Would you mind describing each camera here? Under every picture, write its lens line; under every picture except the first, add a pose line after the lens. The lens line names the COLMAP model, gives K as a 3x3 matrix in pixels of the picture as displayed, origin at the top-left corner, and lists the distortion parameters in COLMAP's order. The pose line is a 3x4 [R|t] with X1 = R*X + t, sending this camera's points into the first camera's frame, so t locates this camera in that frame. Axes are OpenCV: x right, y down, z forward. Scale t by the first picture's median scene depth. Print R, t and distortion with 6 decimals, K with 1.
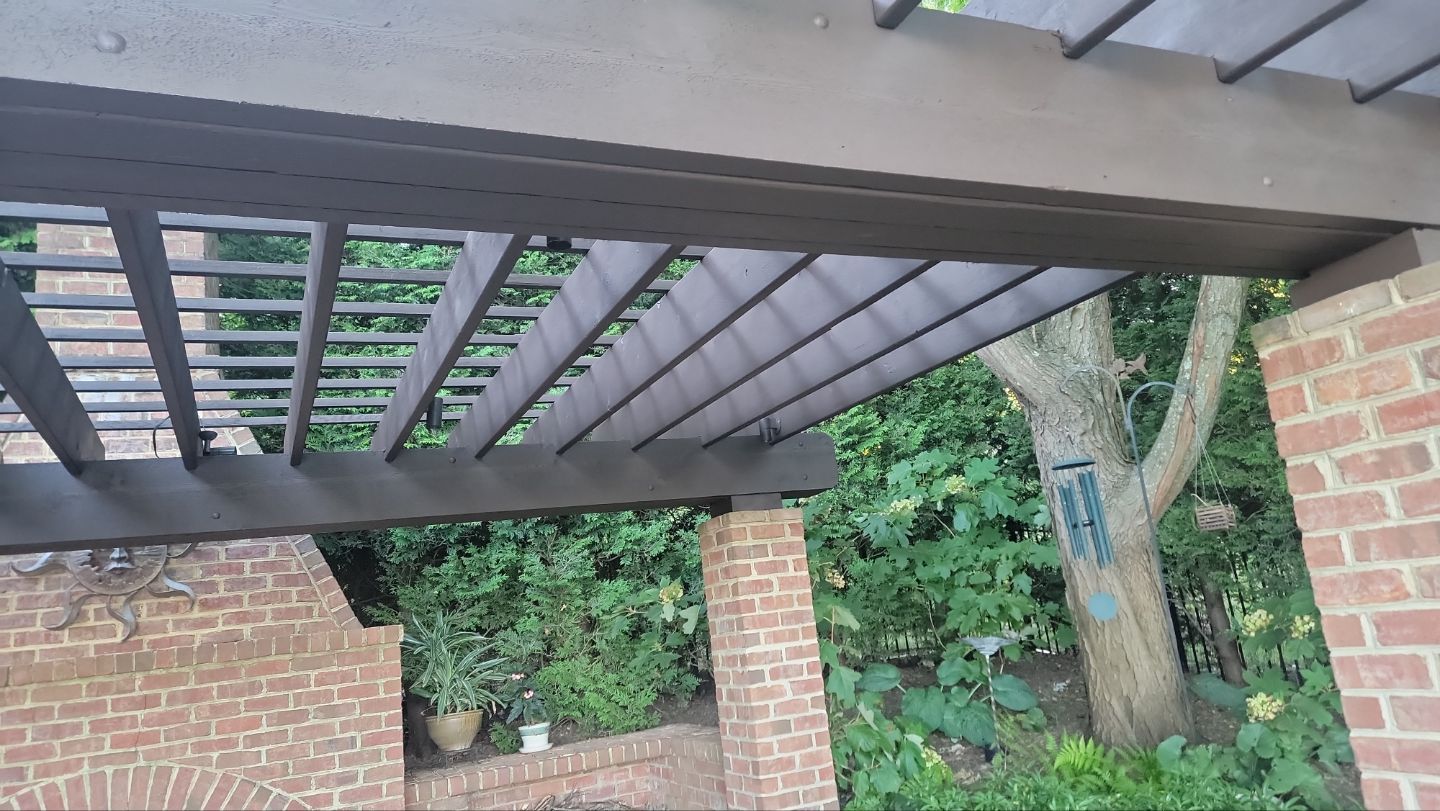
lens RADIAL K [[989.9, 0, 735.5], [0, 989.9, 402.1], [0, 0, 1]] dist [0.086113, -0.082919]
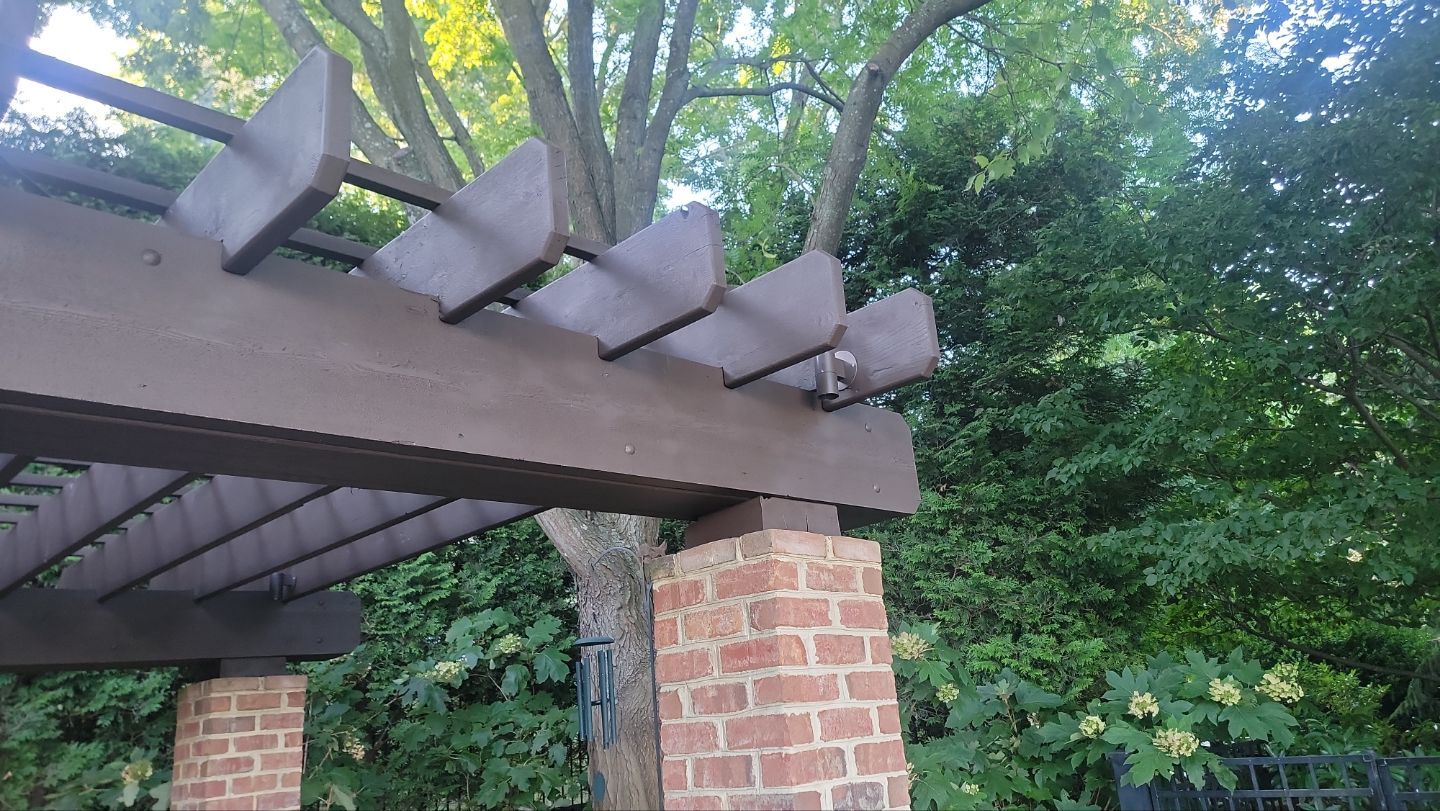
lens RADIAL K [[989.9, 0, 735.5], [0, 989.9, 402.1], [0, 0, 1]] dist [0.086113, -0.082919]
pose [[0.930079, 0.138777, 0.340137, 0.081662], [-0.091610, 0.984267, -0.151083, -0.036879], [-0.355753, 0.109359, 0.928160, -0.035229]]
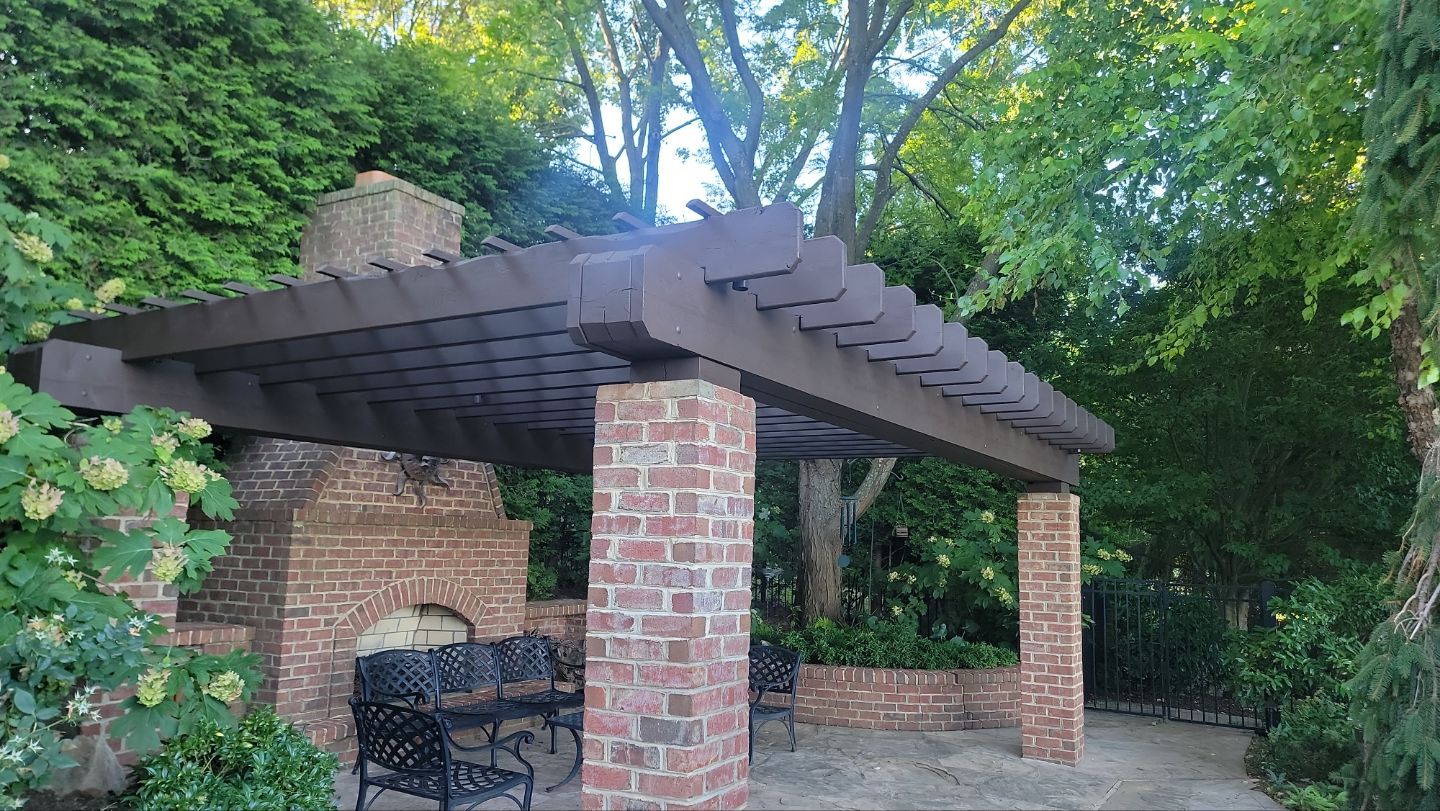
lens RADIAL K [[989.9, 0, 735.5], [0, 989.9, 402.1], [0, 0, 1]] dist [0.086113, -0.082919]
pose [[0.818629, 0.212089, 0.533727, -0.968530], [-0.240239, 0.970561, -0.017197, -0.036103], [-0.521662, -0.114144, 0.845482, -0.622630]]
